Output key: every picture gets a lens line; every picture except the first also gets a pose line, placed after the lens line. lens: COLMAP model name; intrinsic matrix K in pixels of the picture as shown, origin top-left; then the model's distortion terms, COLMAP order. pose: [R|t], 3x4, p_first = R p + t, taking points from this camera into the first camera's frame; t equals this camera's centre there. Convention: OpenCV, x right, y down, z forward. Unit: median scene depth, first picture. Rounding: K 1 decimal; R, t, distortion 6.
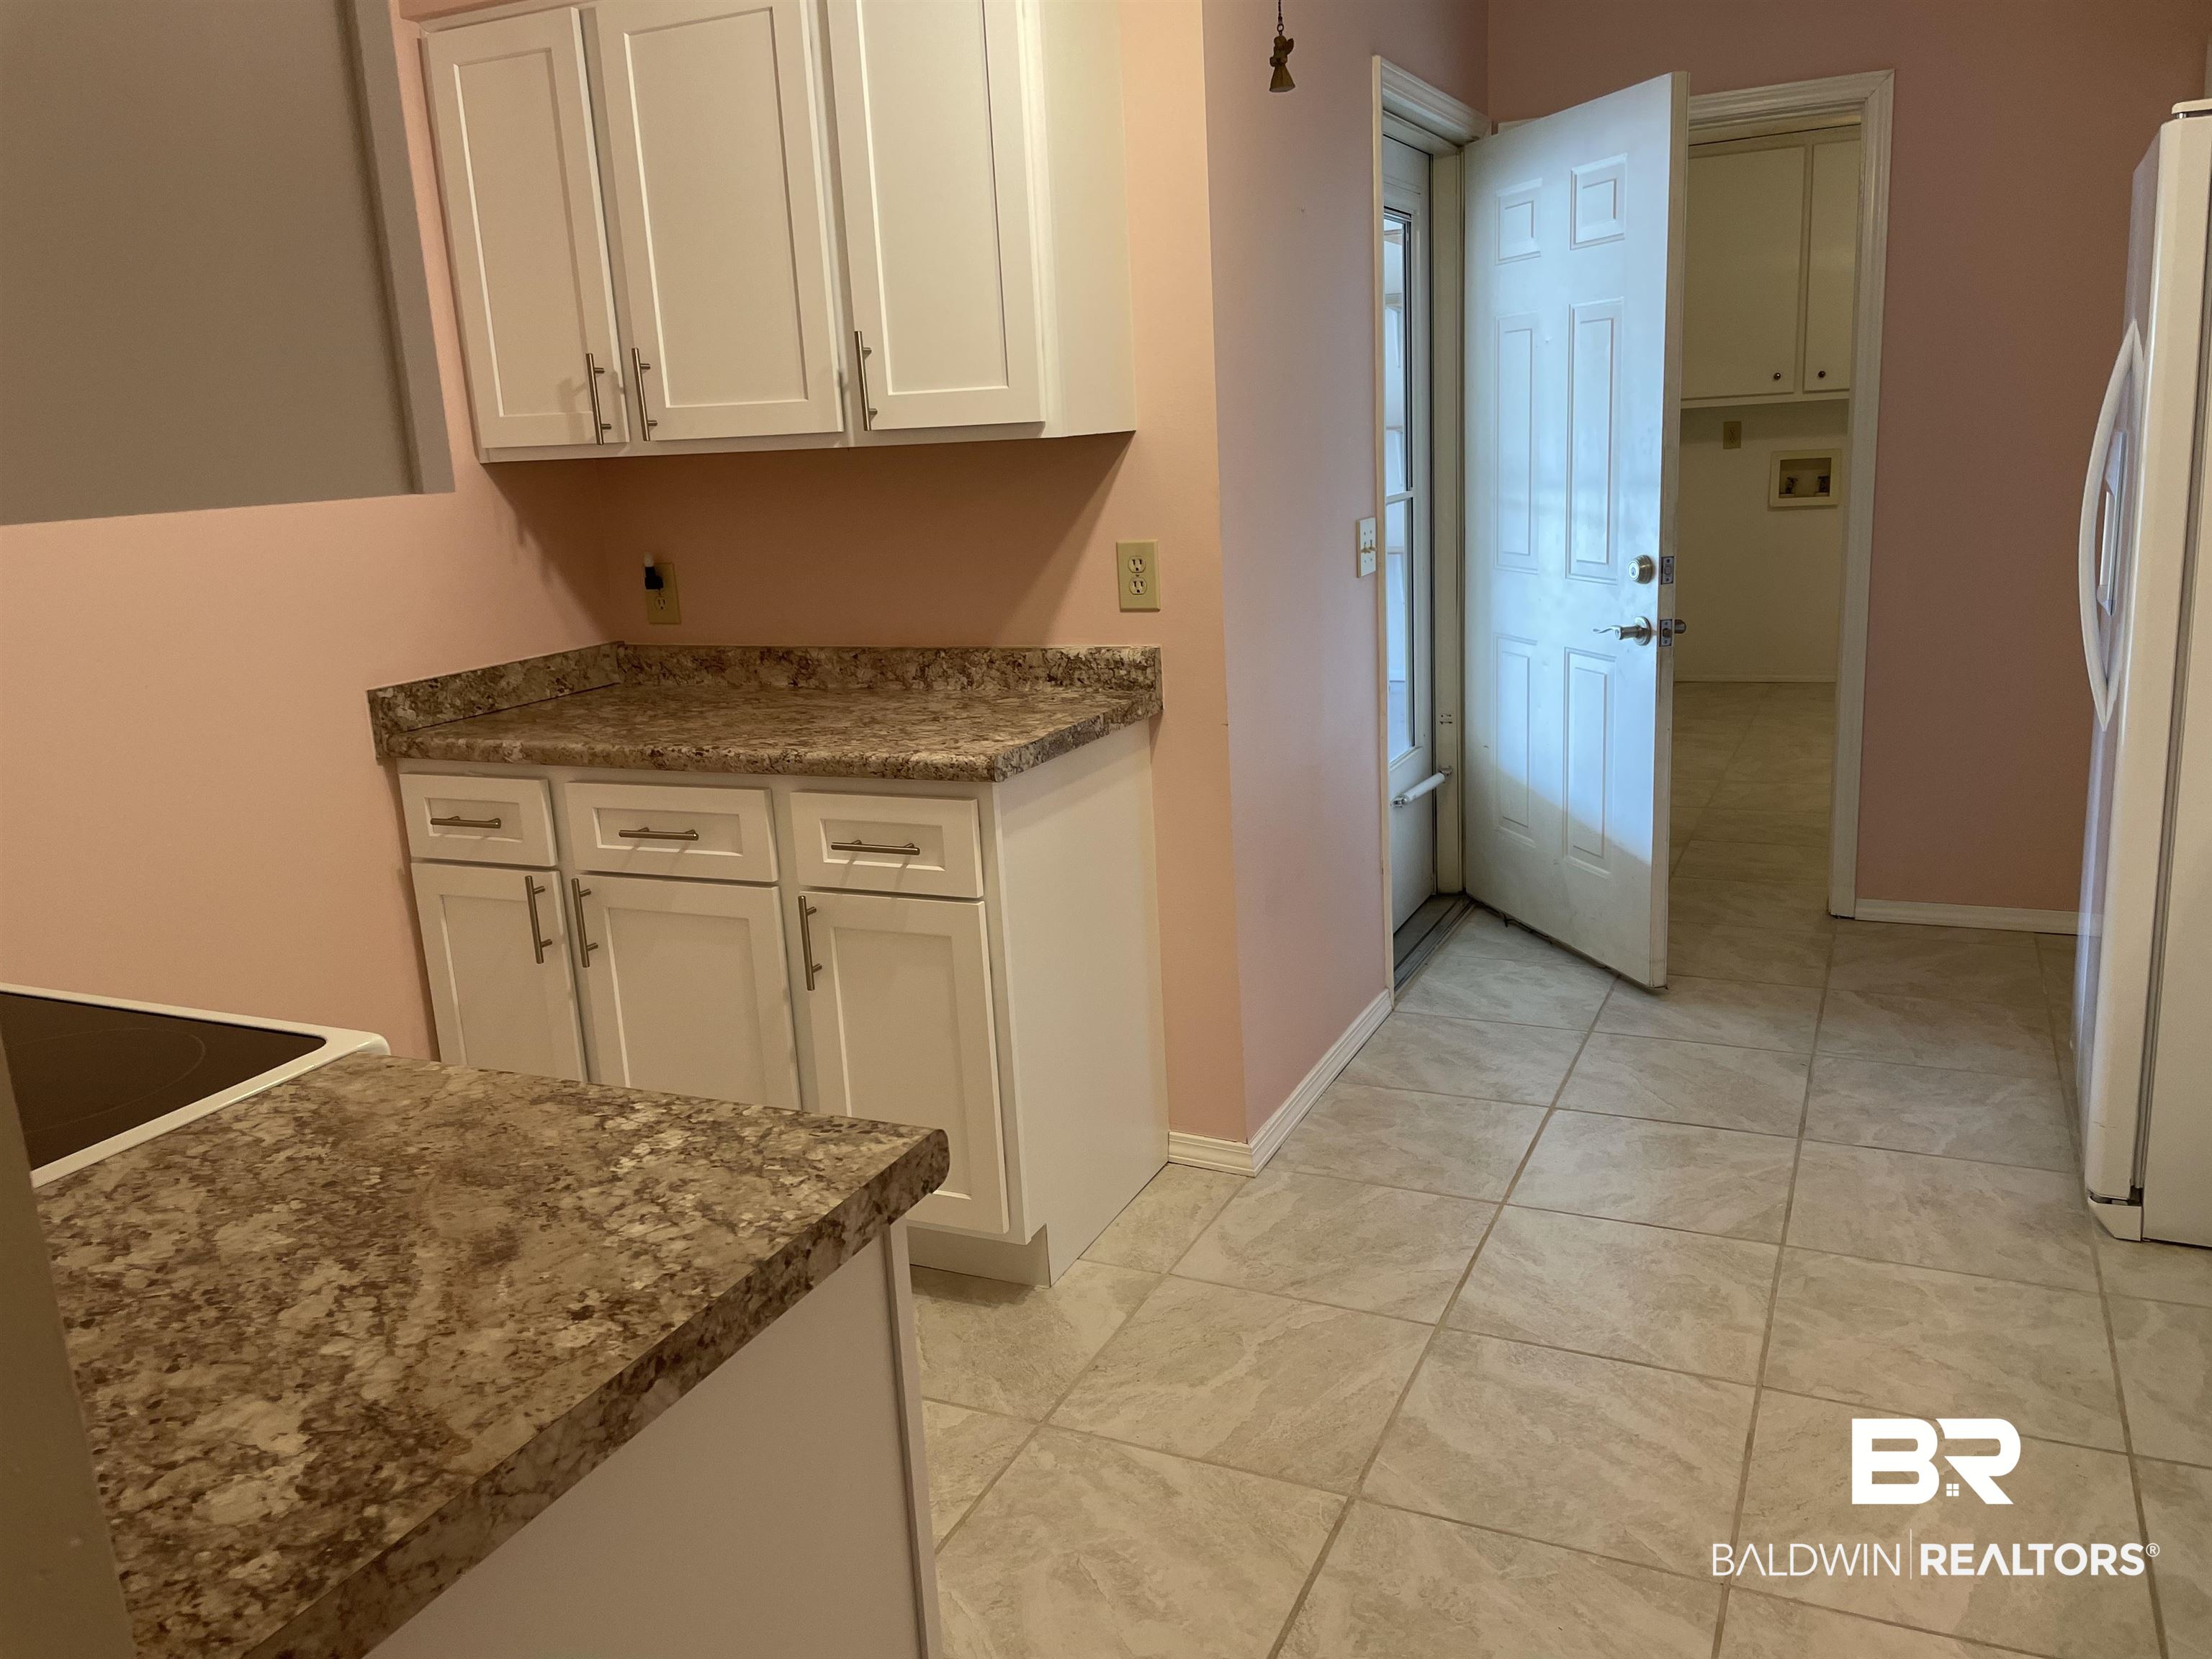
lens RADIAL K [[1700.5, 0, 1081.2], [0, 1700.5, 817.8], [0, 0, 1]] dist [0.095101, -0.125700]
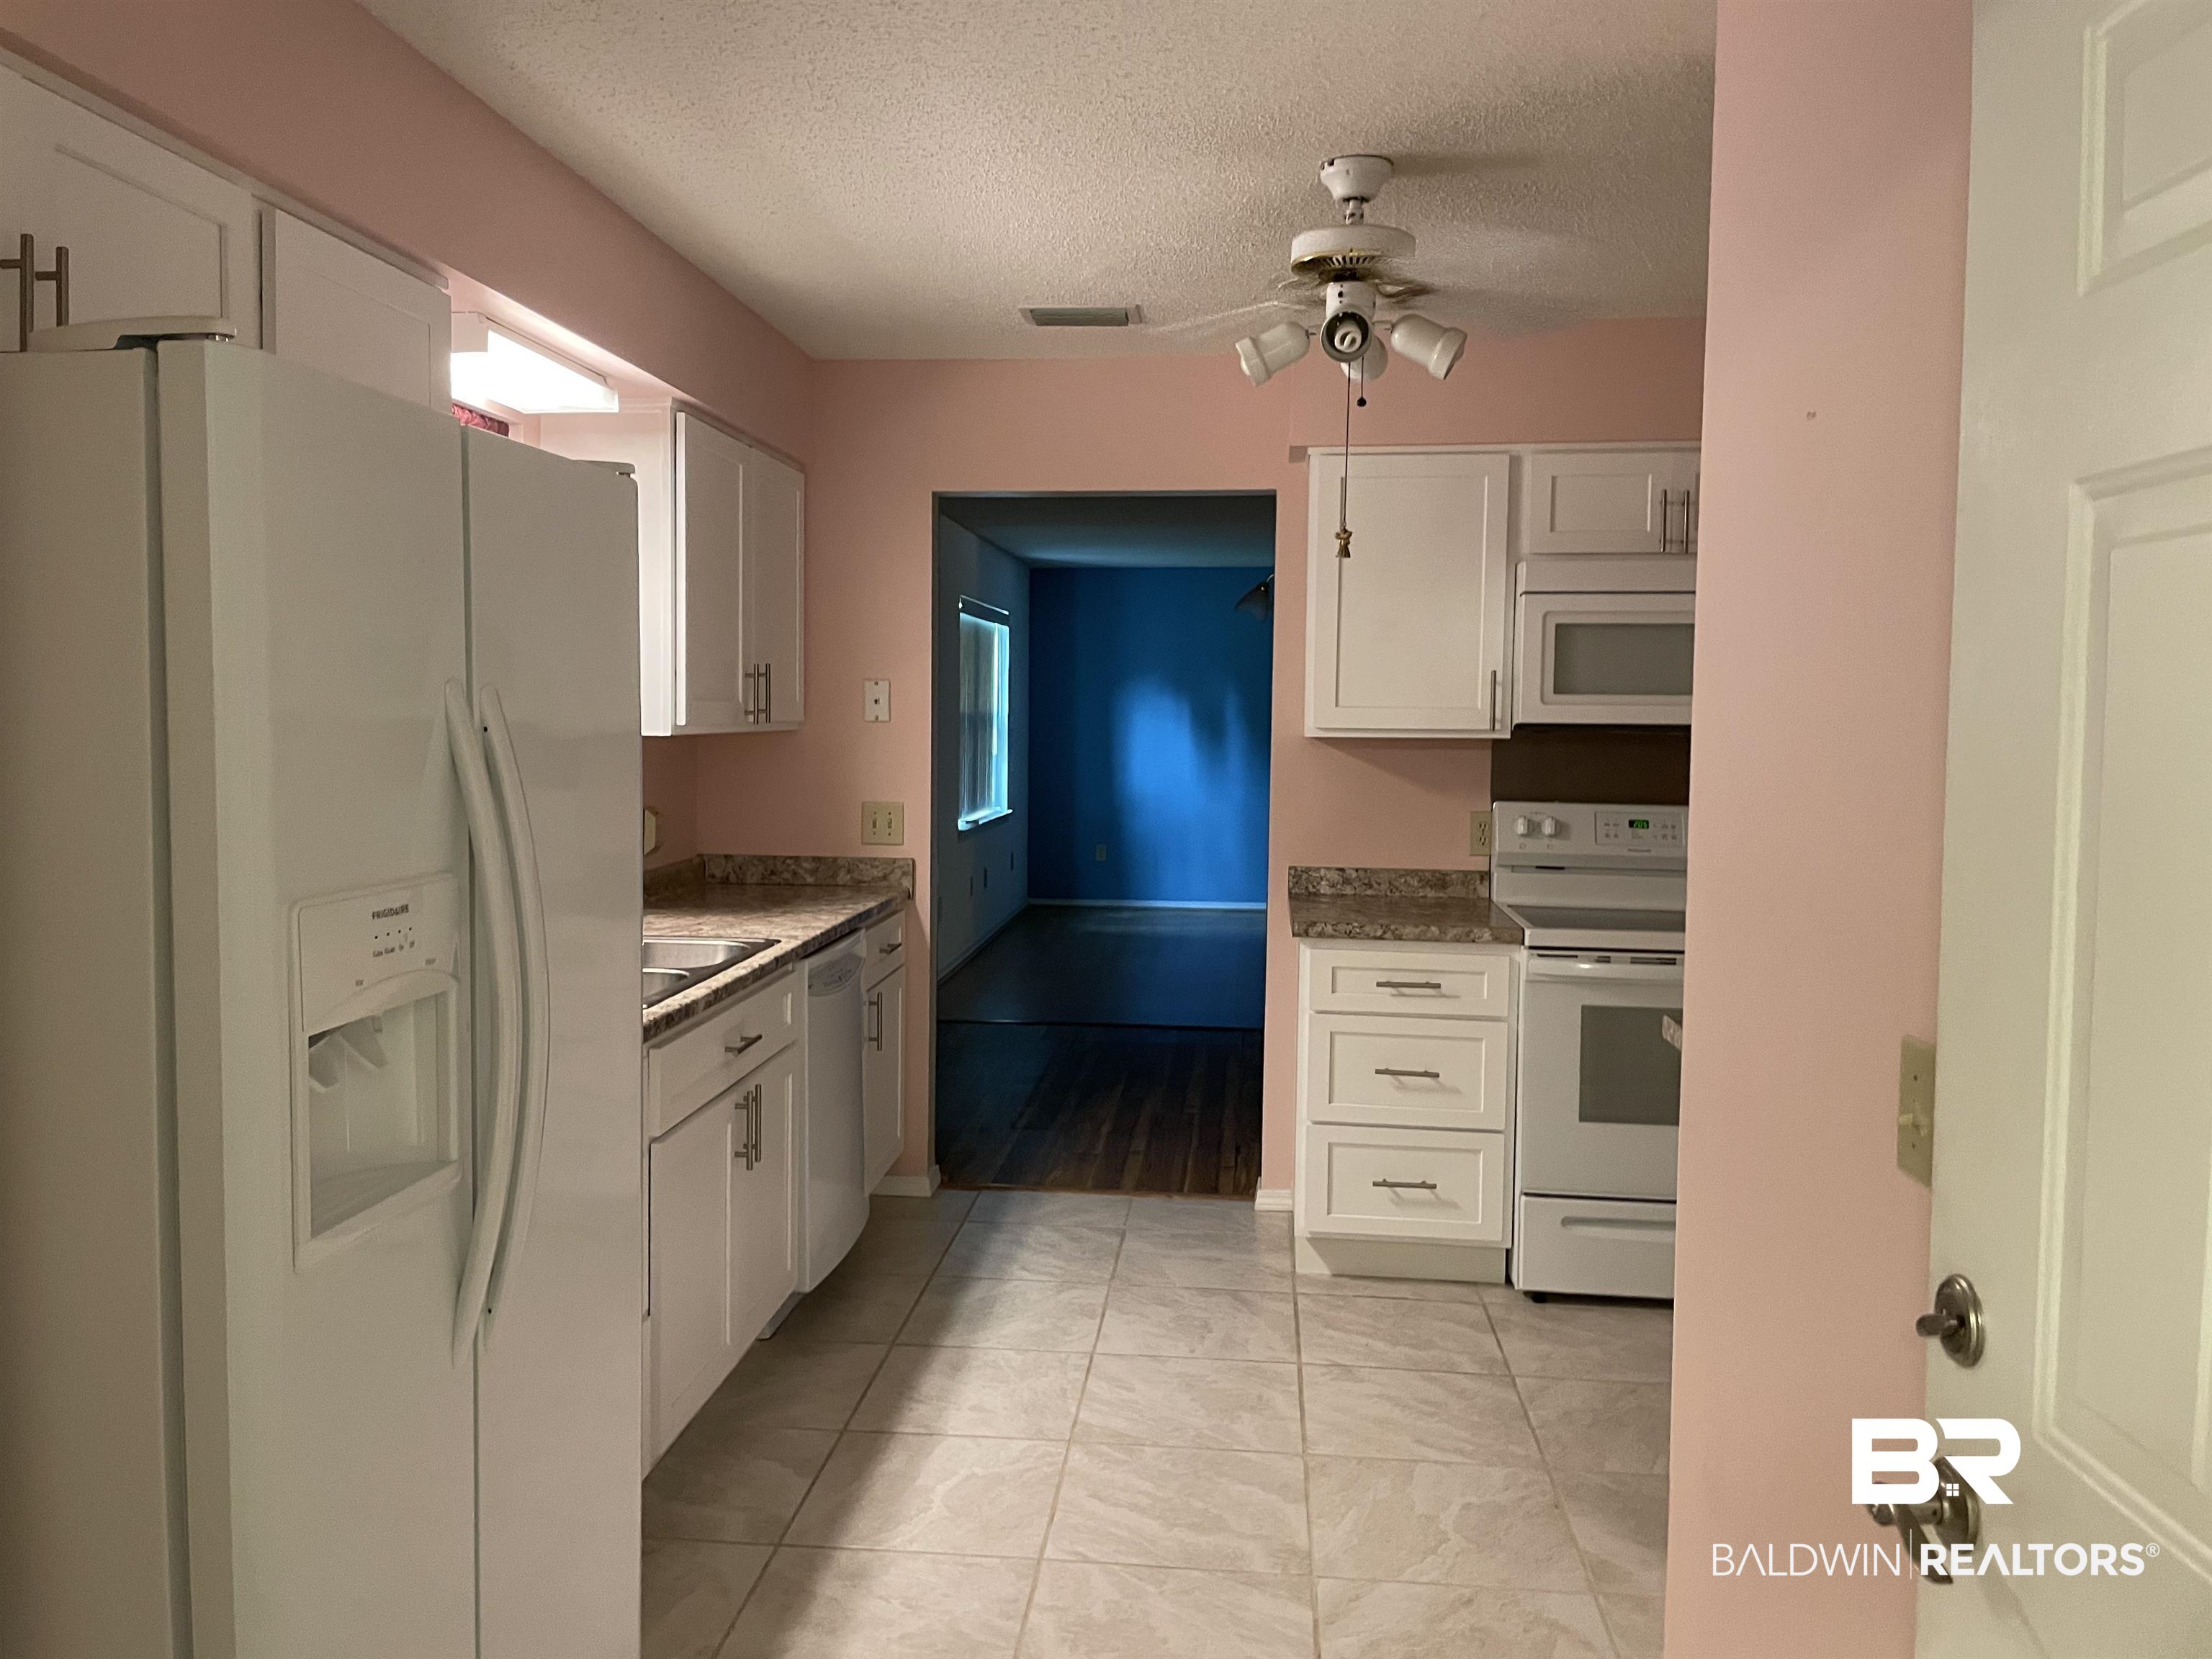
lens RADIAL K [[1700.5, 0, 1081.2], [0, 1700.5, 817.8], [0, 0, 1]] dist [0.095101, -0.125700]
pose [[-0.941848, 0.066186, -0.329456, 0.693475], [-0.035420, 0.955397, 0.293192, -0.486780], [0.334167, 0.287812, -0.897495, 1.849358]]
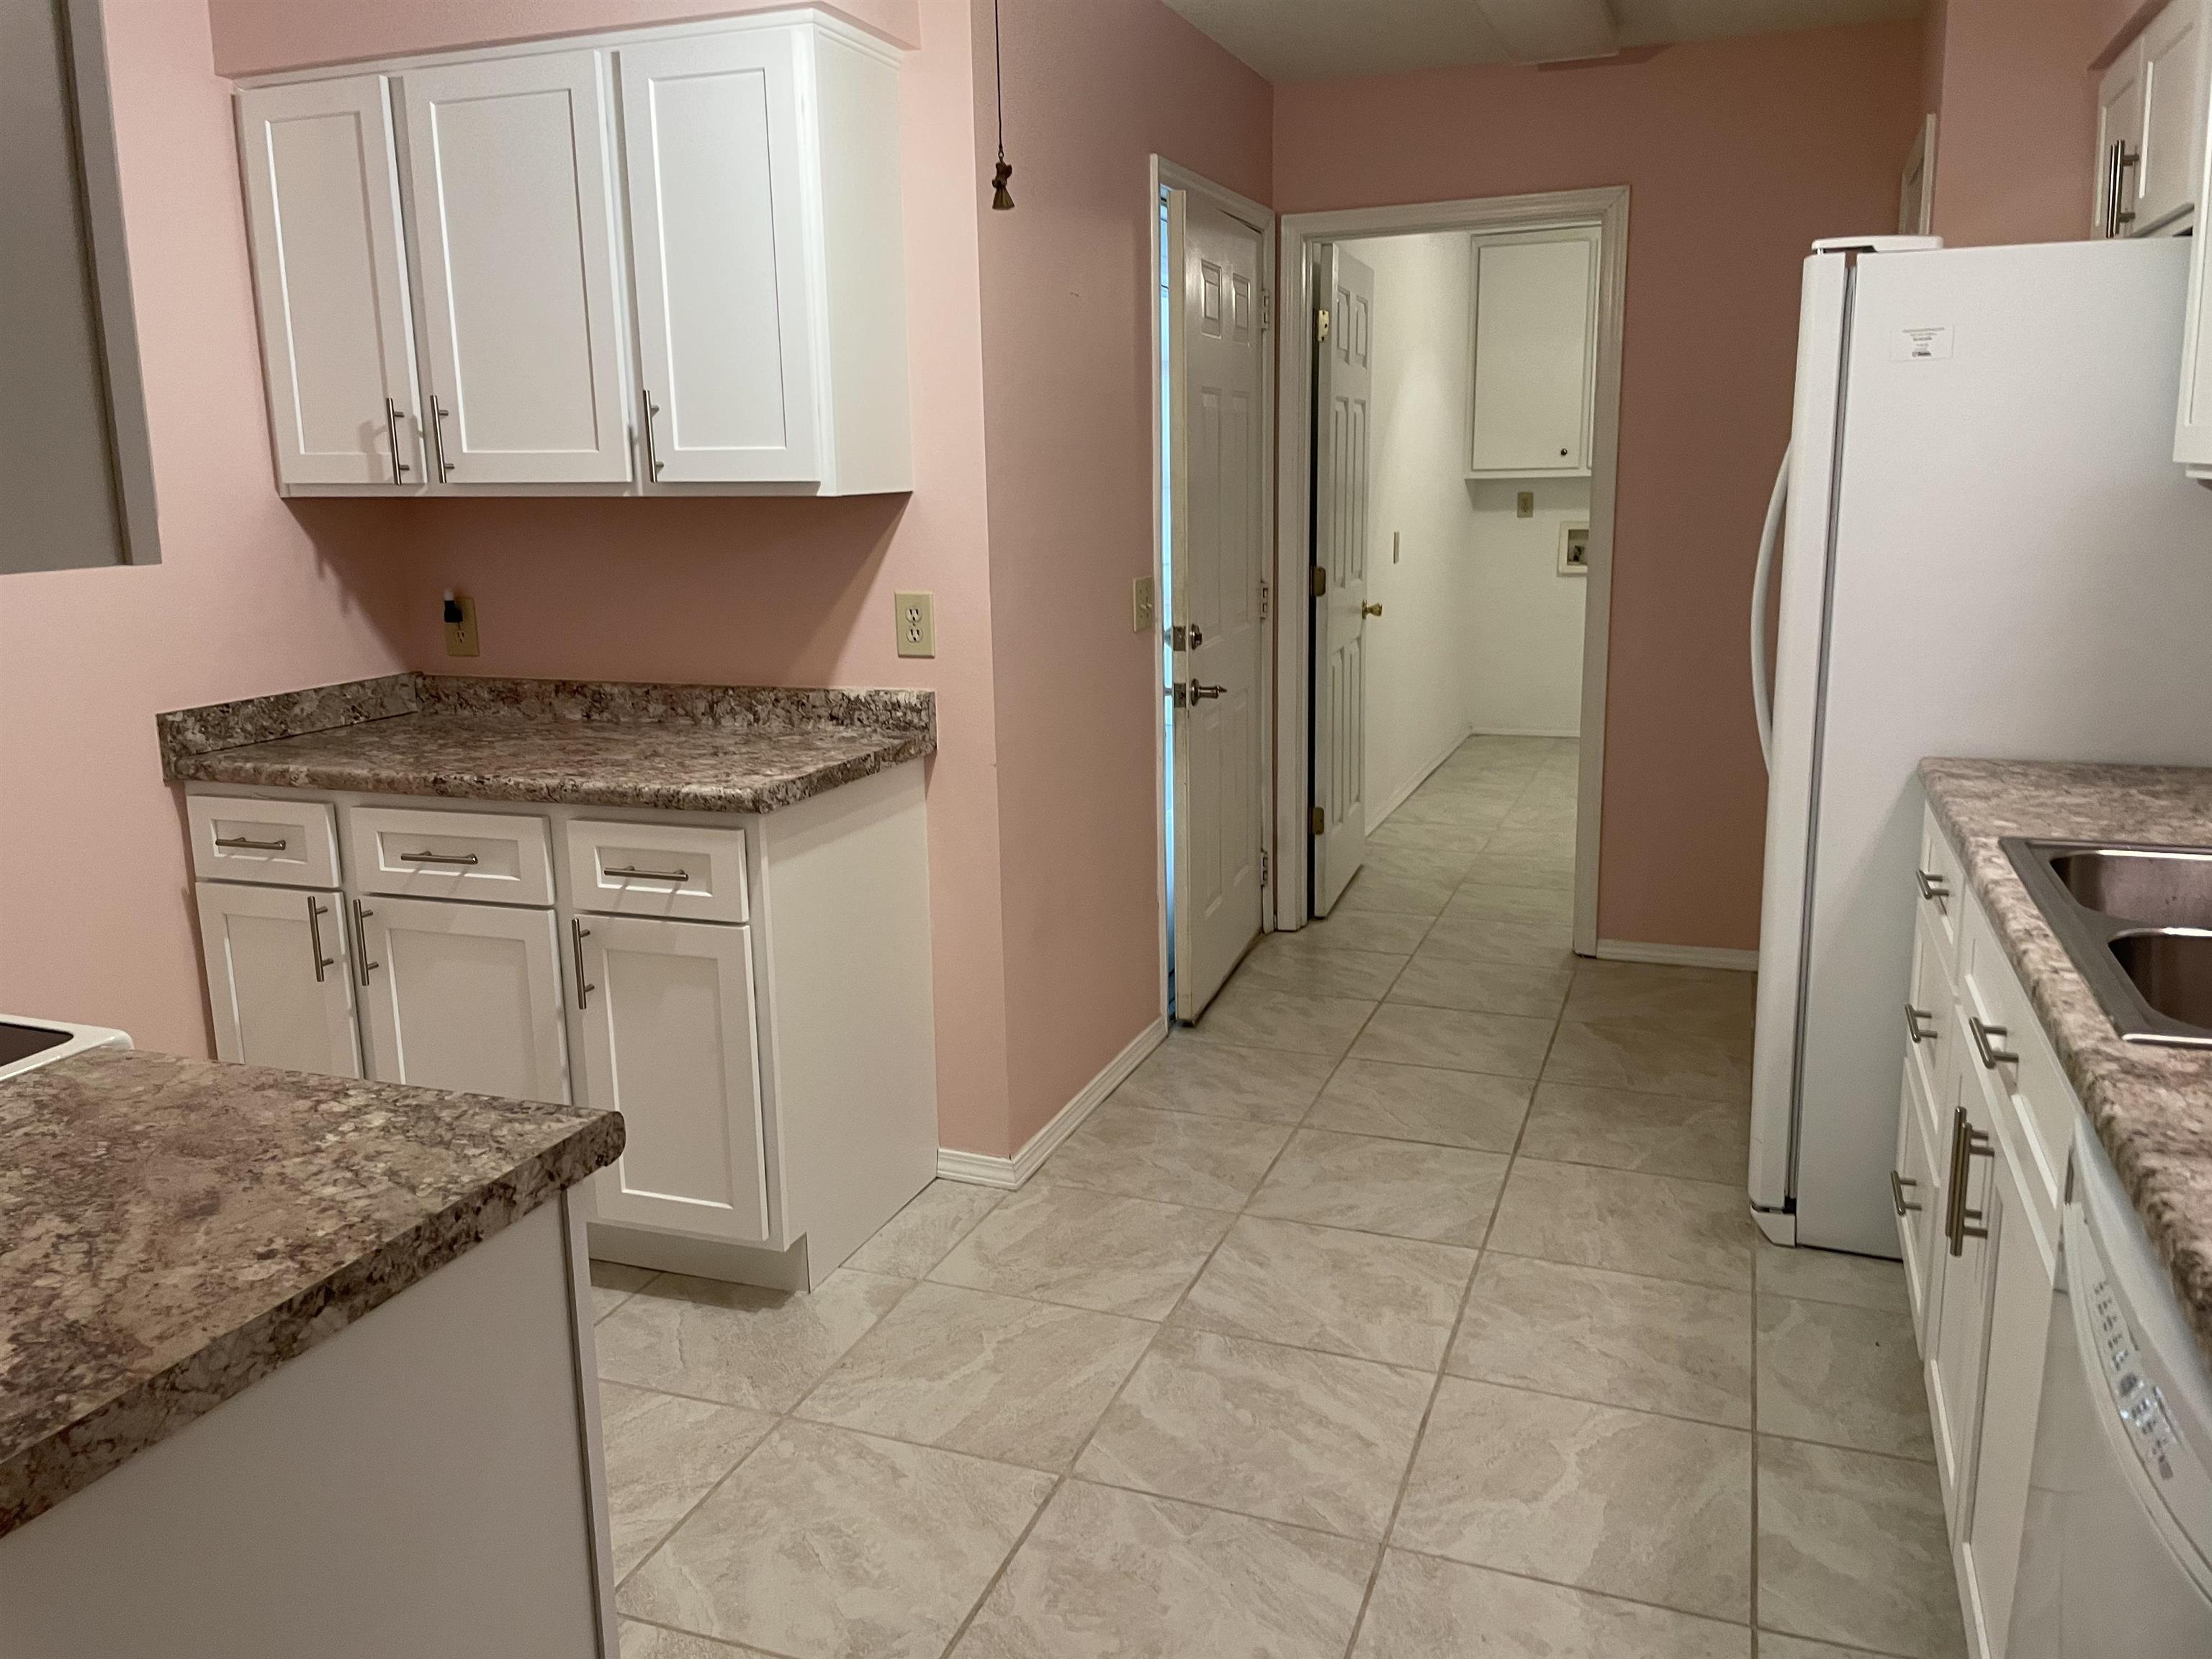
lens RADIAL K [[1703.4, 0, 1078.3], [0, 1703.4, 801.8], [0, 0, 1]] dist [0.094587, -0.125970]
pose [[0.996482, 0.020278, 0.081311, 0.060663], [-0.017704, 0.999323, -0.032245, 0.002571], [-0.081910, 0.030692, 0.996167, -0.088632]]
